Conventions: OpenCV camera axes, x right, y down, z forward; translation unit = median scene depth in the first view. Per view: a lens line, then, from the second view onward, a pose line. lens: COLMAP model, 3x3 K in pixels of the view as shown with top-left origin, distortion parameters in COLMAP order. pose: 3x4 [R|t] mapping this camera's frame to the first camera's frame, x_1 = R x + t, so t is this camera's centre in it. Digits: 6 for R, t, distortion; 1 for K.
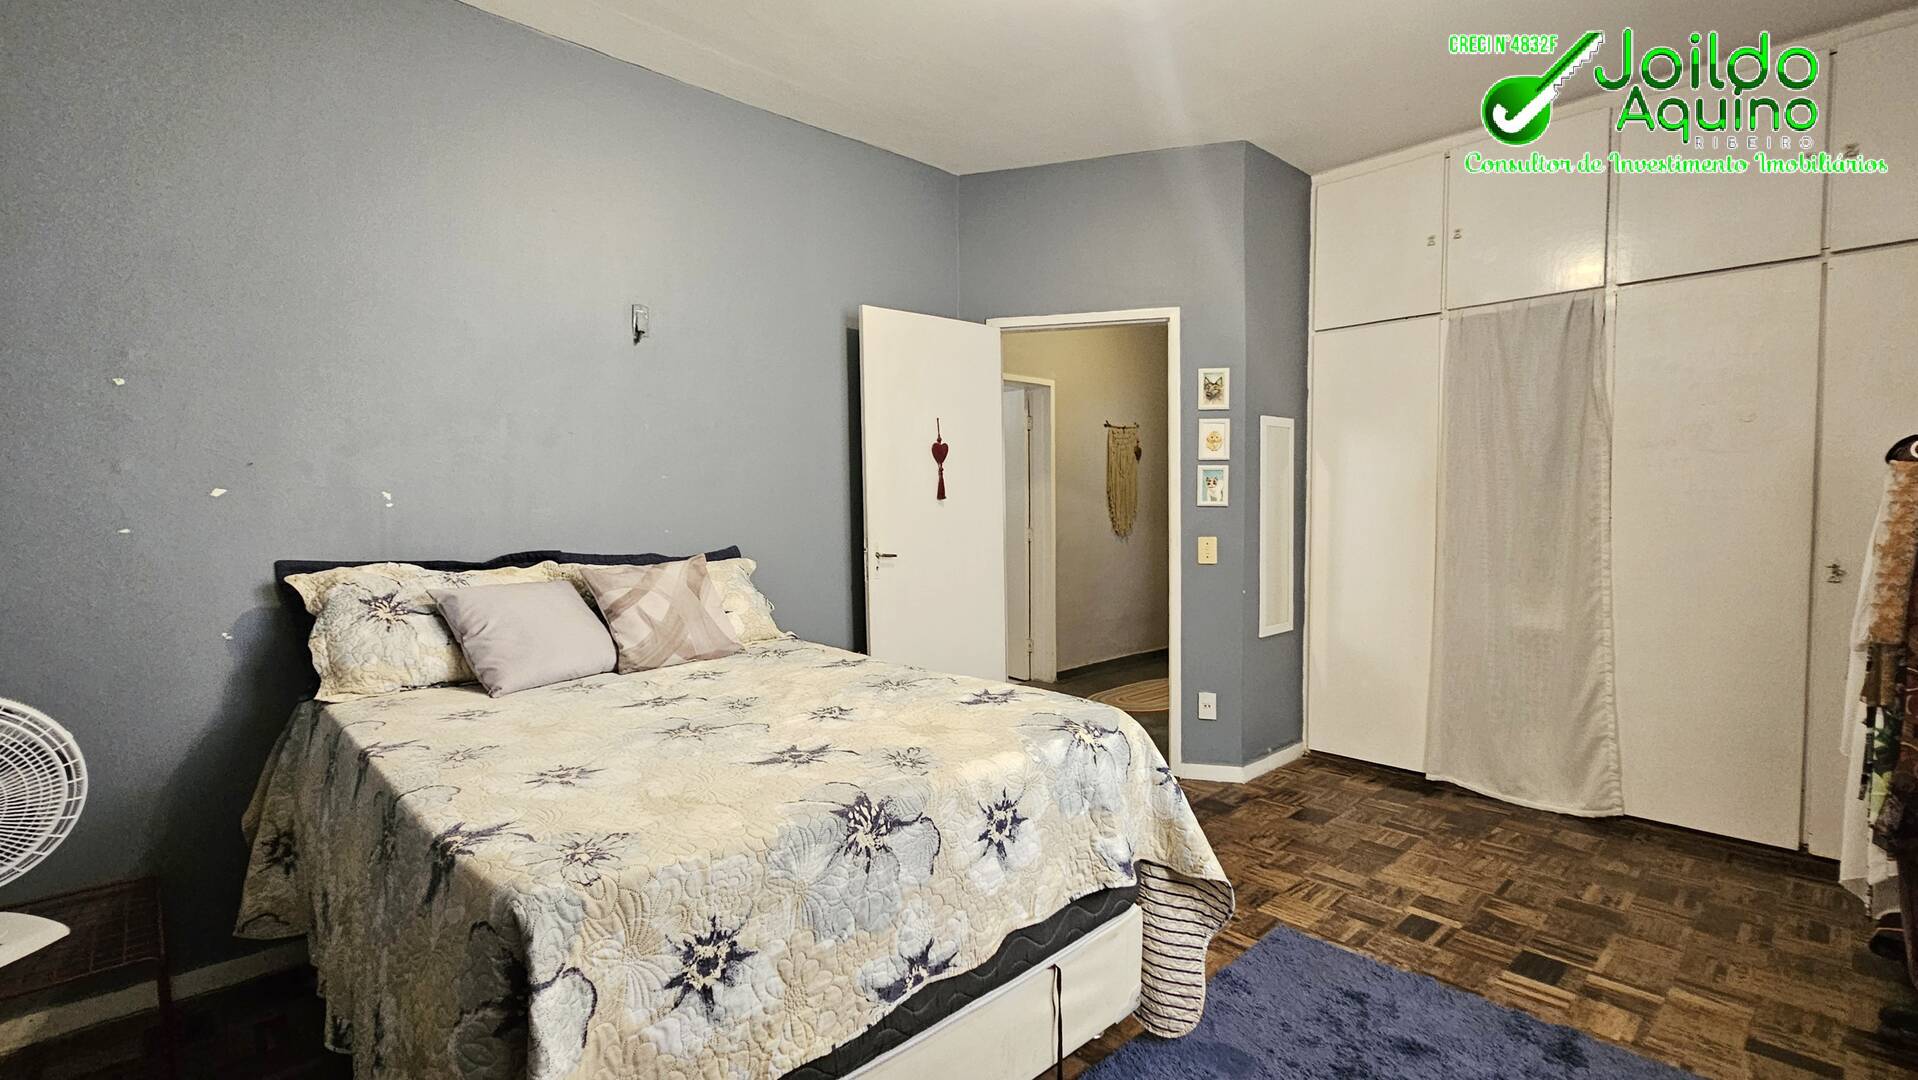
lens RADIAL K [[867.0, 0, 959.0], [0, 867.0, 540.0], [0, 0, 1]] dist [0.000061, -0.000068]
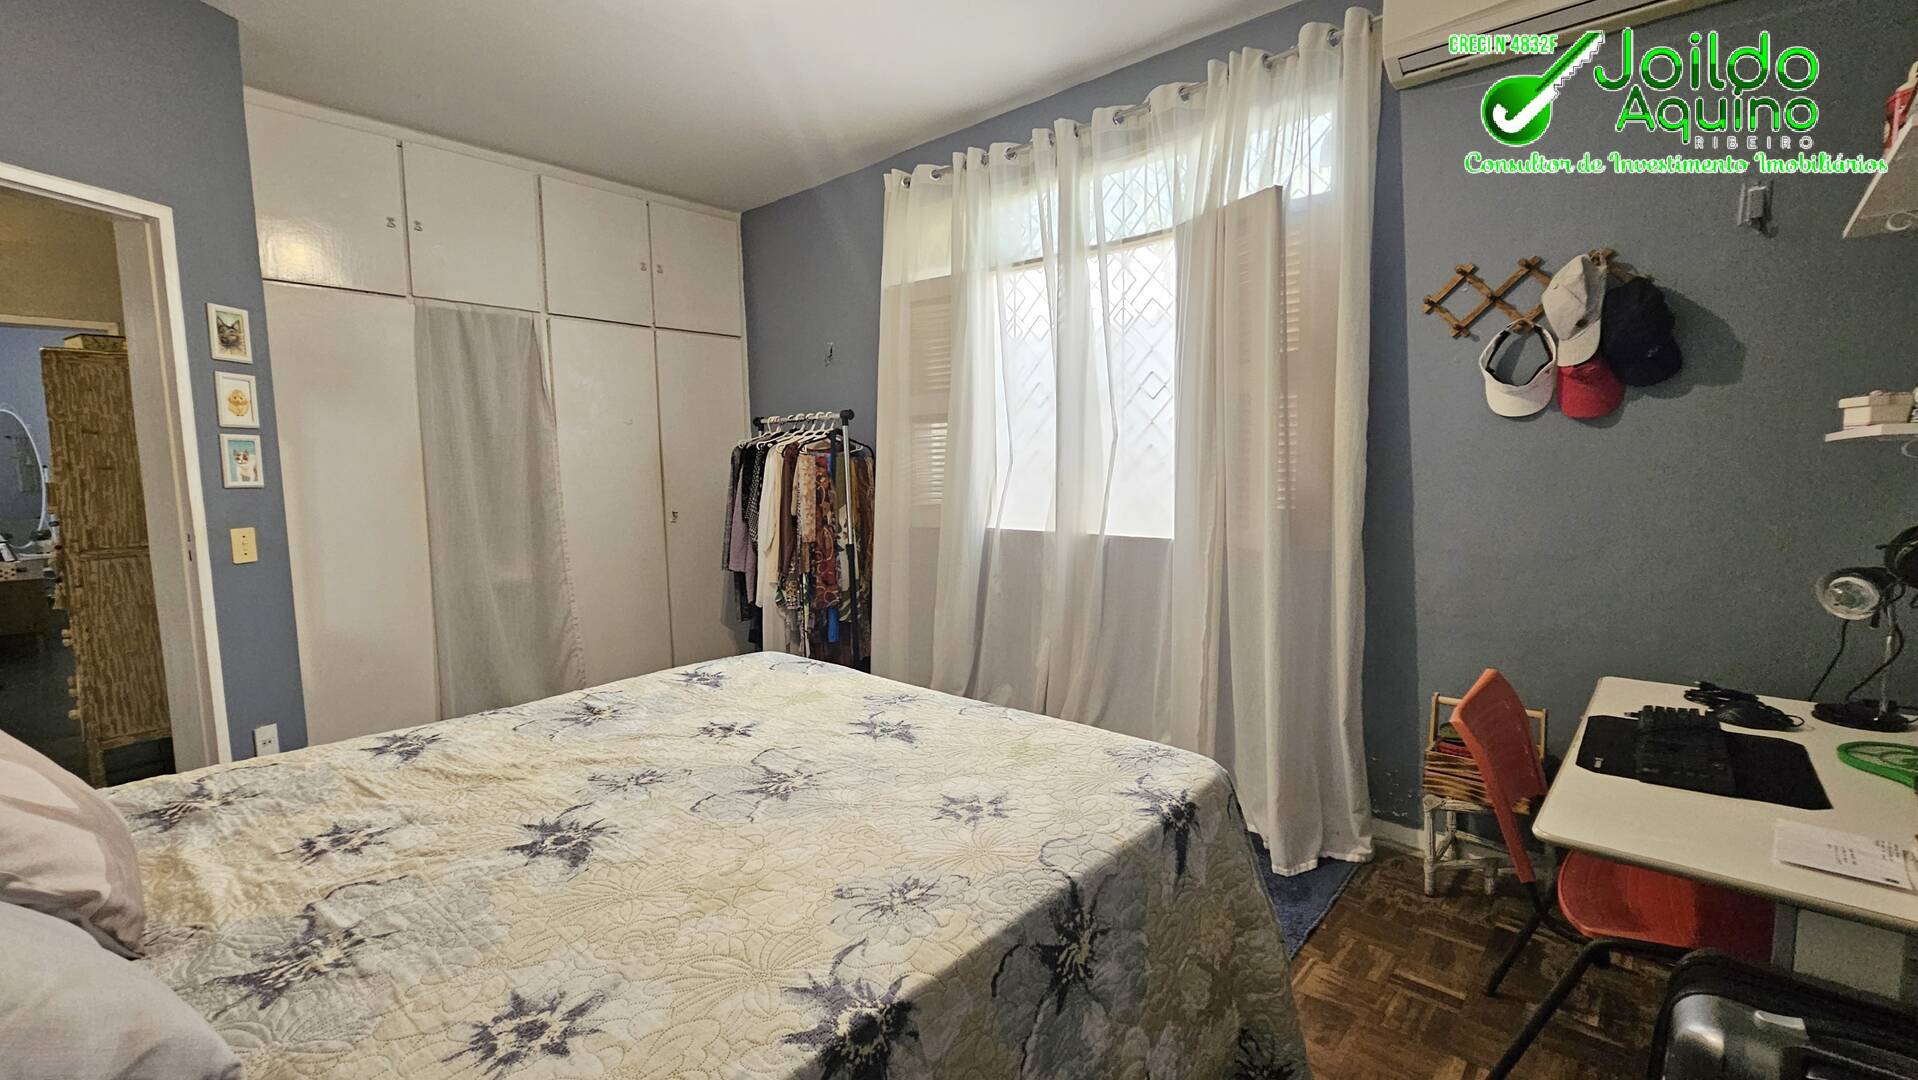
lens RADIAL K [[818.2, 0, 963.8], [0, 818.2, 543.5], [0, 0, 1]] dist [-0.004560, -0.000239]
pose [[-0.097141, -0.090551, 0.991143, -0.498698], [0.056278, 0.993760, 0.096306, -0.023860], [-0.993678, 0.065135, -0.091439, 0.437450]]
